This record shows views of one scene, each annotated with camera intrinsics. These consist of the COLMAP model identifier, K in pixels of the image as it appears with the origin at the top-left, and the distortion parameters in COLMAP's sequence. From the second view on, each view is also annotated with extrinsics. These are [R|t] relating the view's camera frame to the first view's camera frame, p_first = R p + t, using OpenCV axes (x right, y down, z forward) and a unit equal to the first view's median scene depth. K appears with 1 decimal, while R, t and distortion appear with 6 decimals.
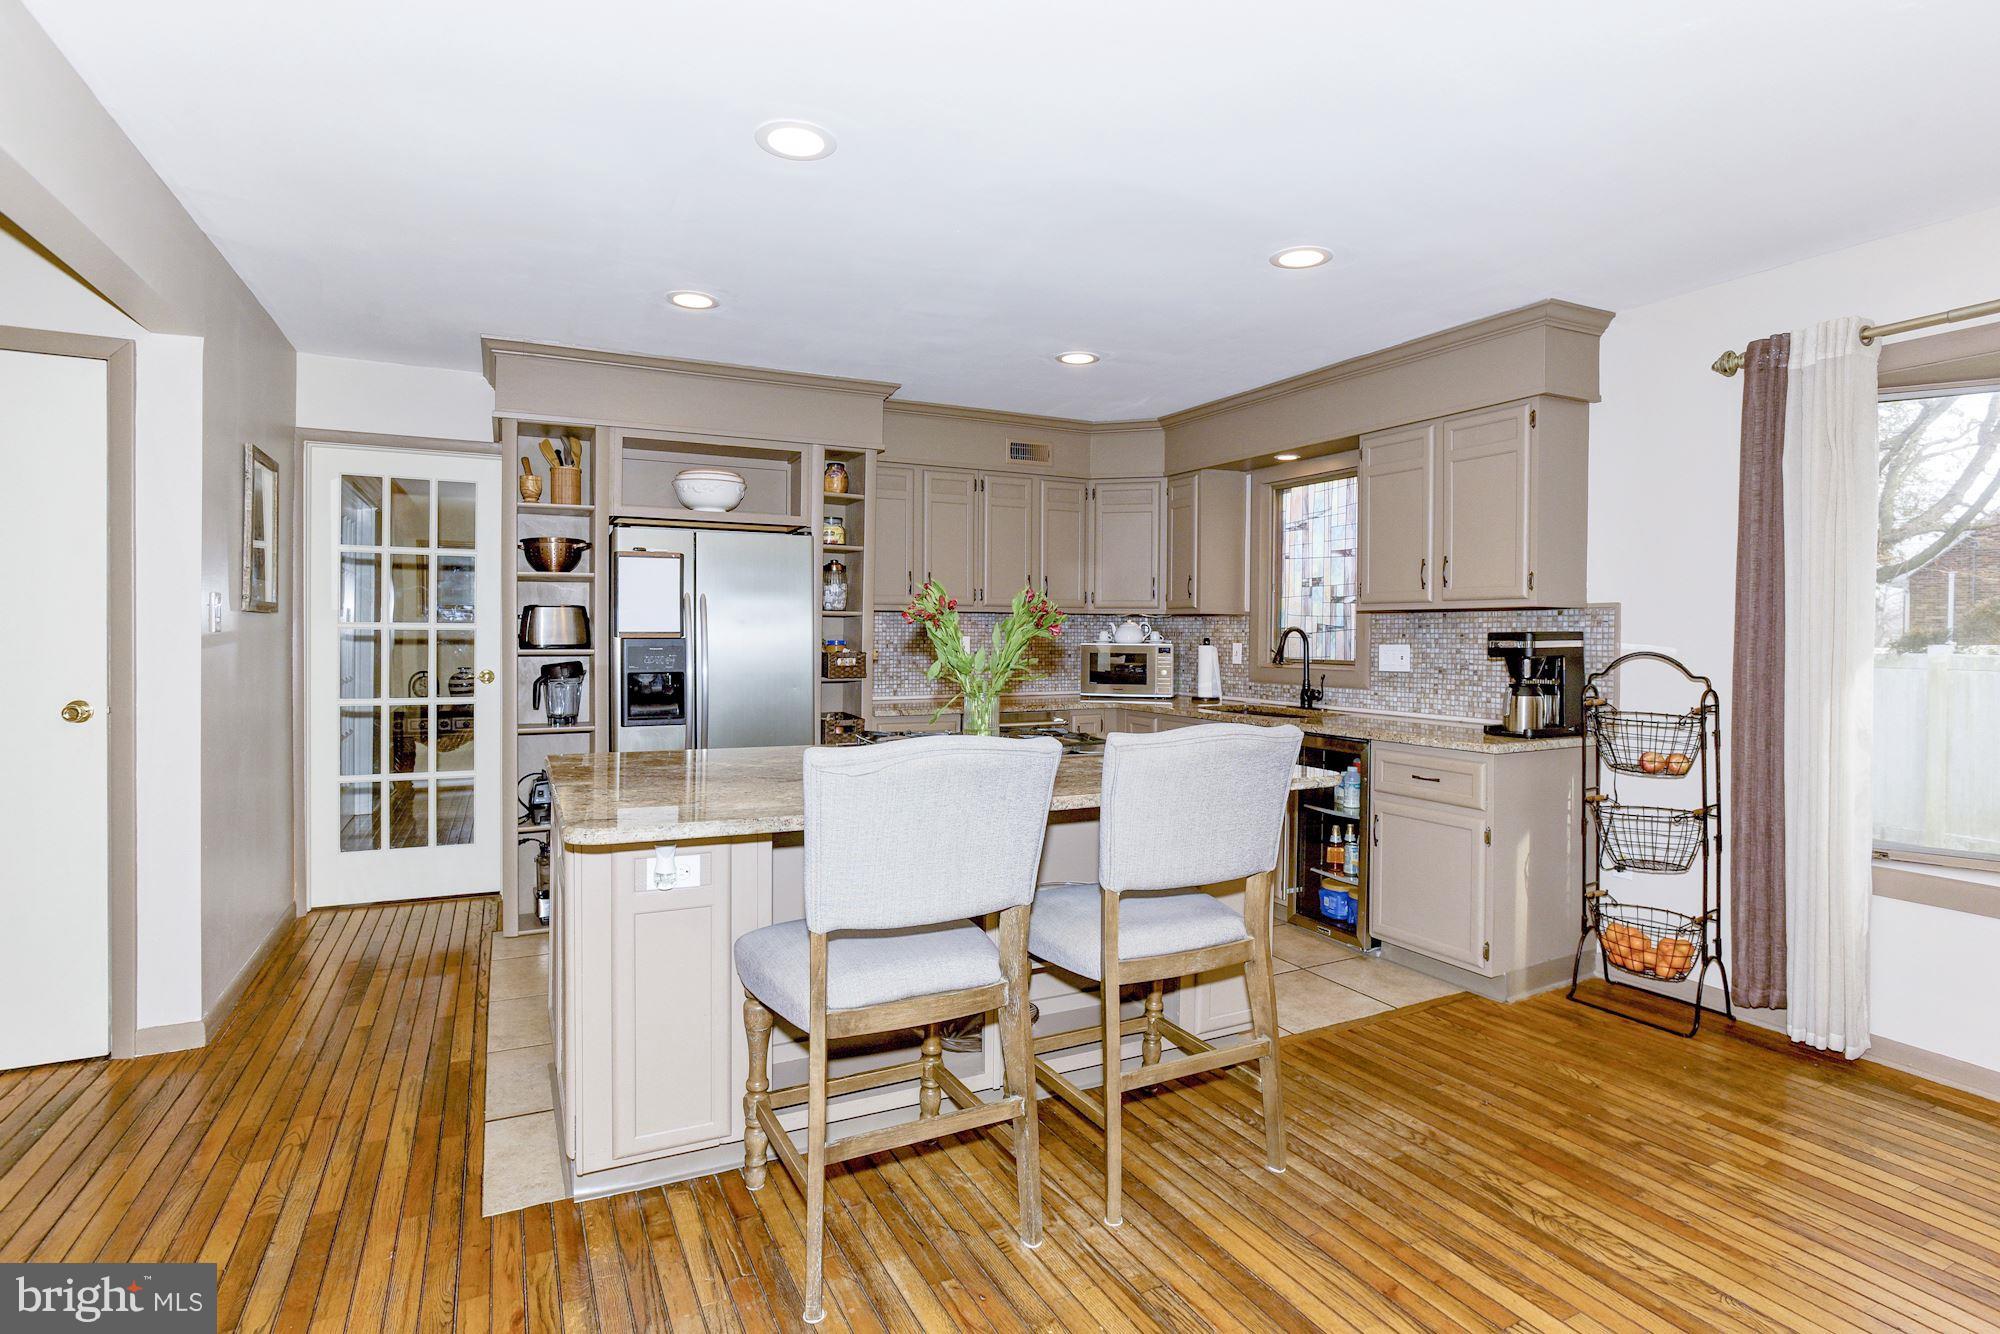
lens RADIAL K [[996.0, 0, 1008.5], [0, 996.0, 642.7], [0, 0, 1]] dist [-0.057389, 0.031285]
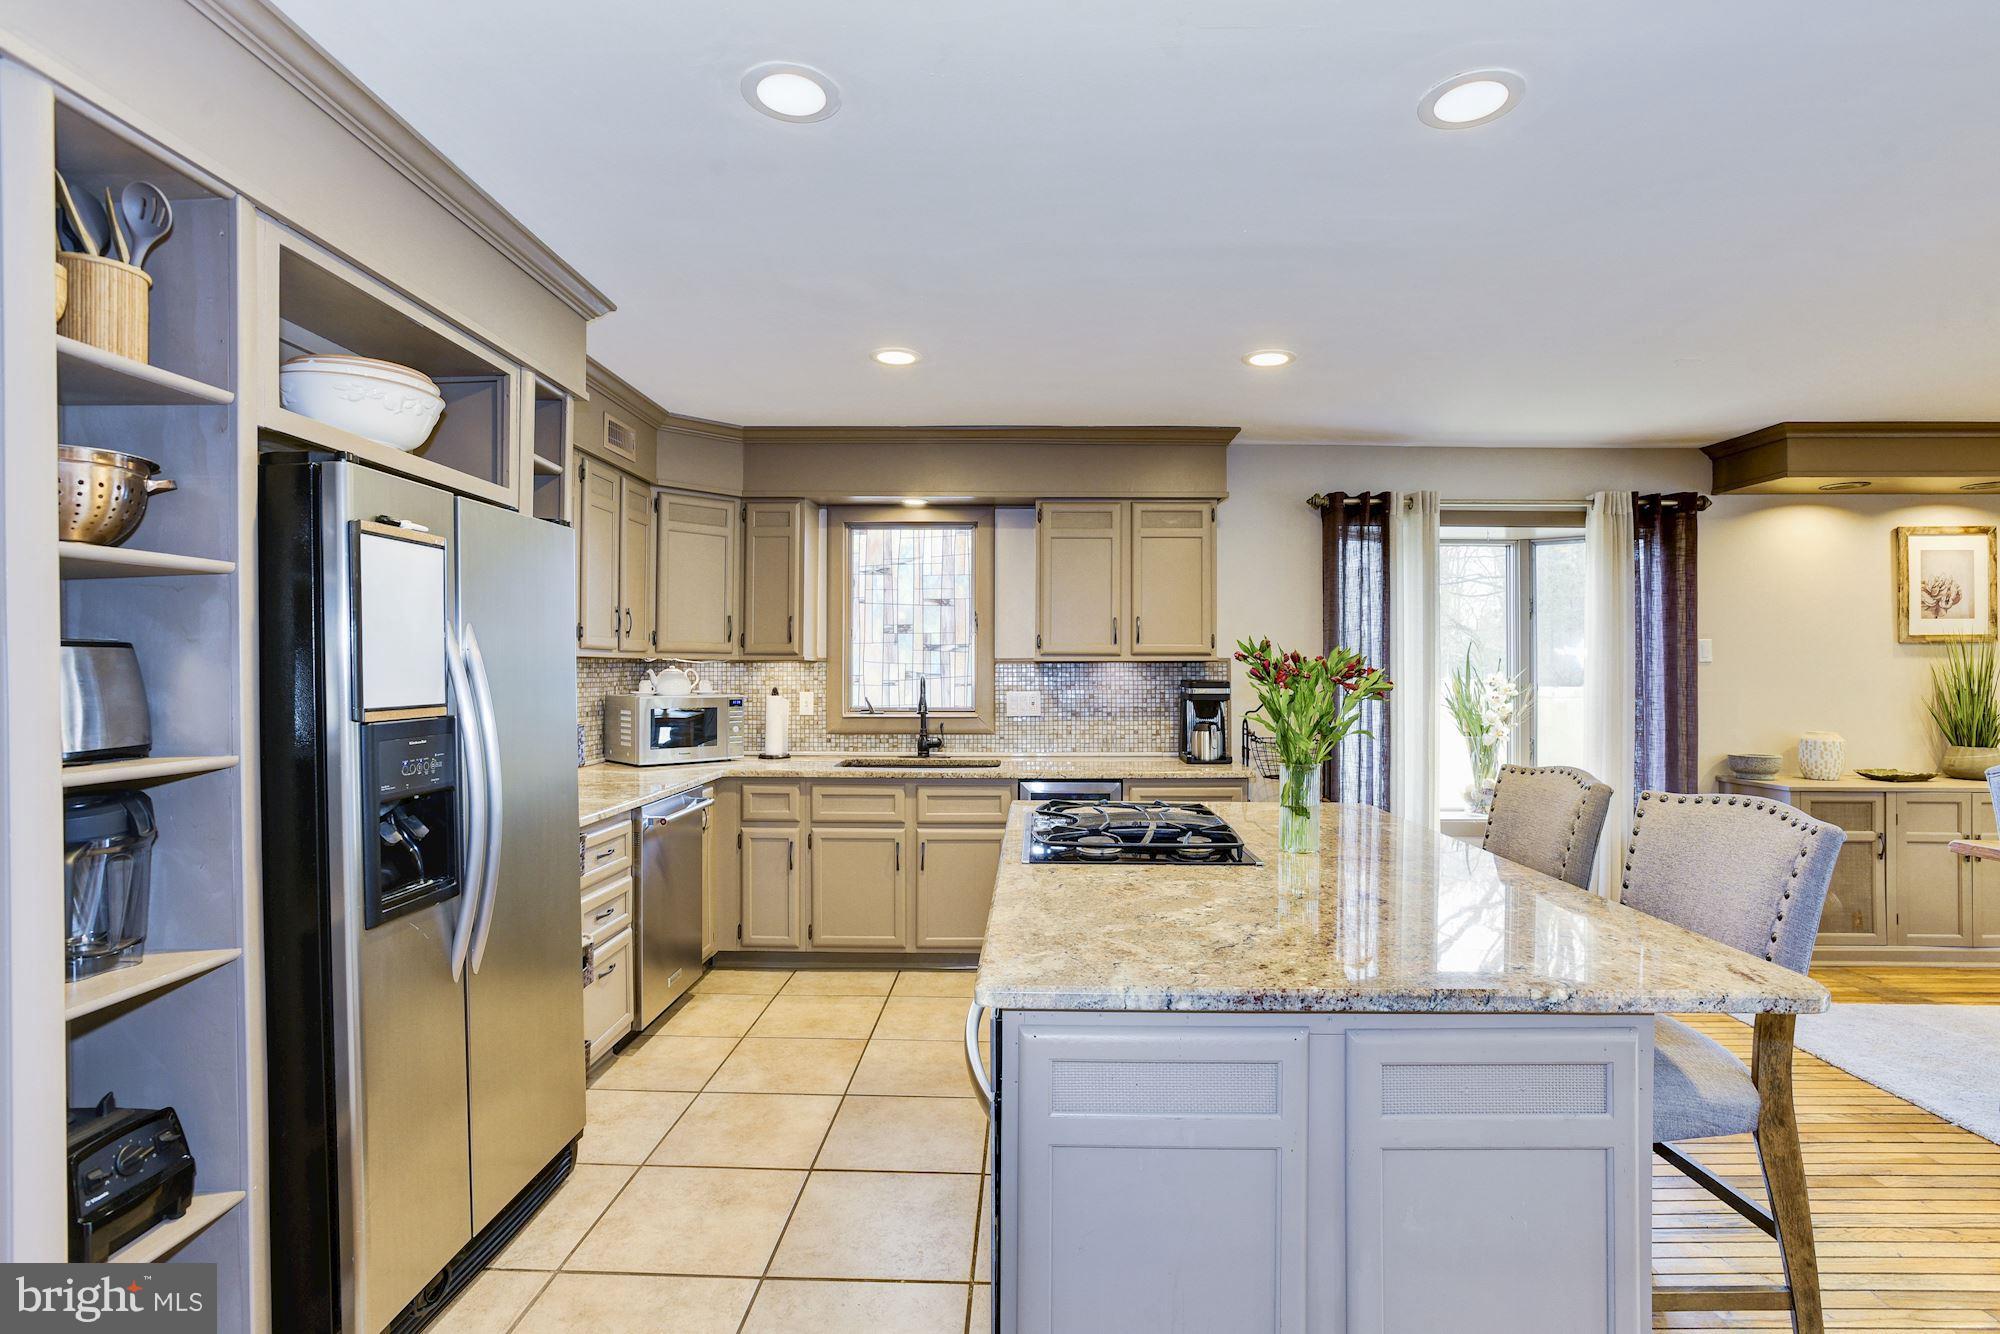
lens RADIAL K [[977.6, 0, 1000.1], [0, 977.6, 658.2], [0, 0, 1]] dist [-0.053516, 0.028269]
pose [[0.471924, 0.004262, 0.881629, -0.612240], [0.010099, 0.999897, -0.010240, -0.025378], [-0.881581, 0.013736, 0.471832, 0.546483]]
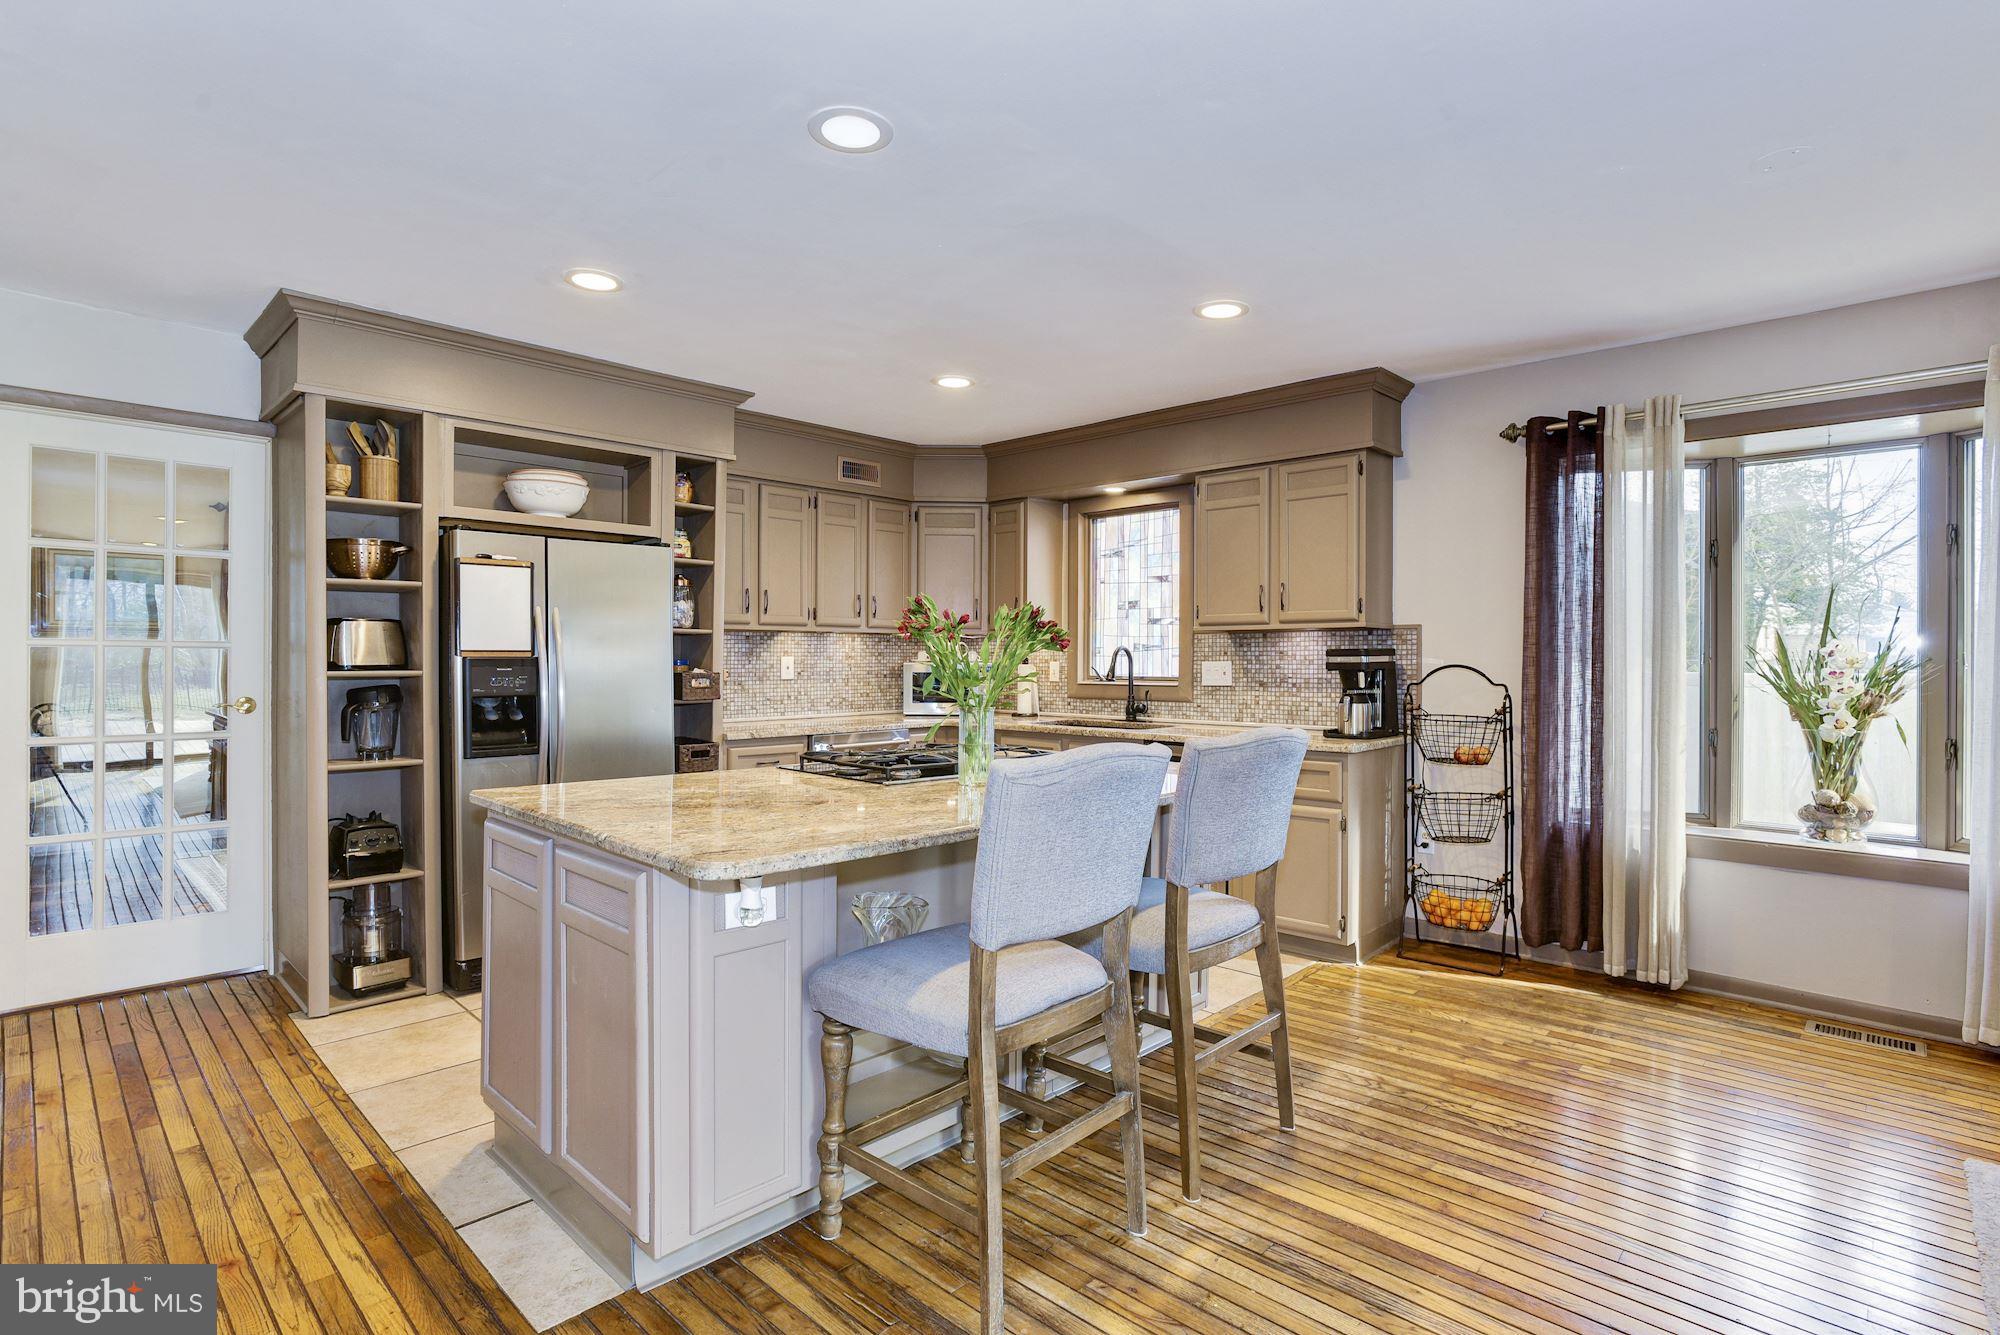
lens RADIAL K [[977.6, 0, 1000.1], [0, 977.6, 658.7], [0, 0, 1]] dist [-0.053516, 0.028269]
pose [[0.944611, -0.004310, 0.328163, -0.218217], [0.007097, 0.999948, -0.007295, 0.005641], [-0.328115, 0.009220, 0.944593, 0.038191]]
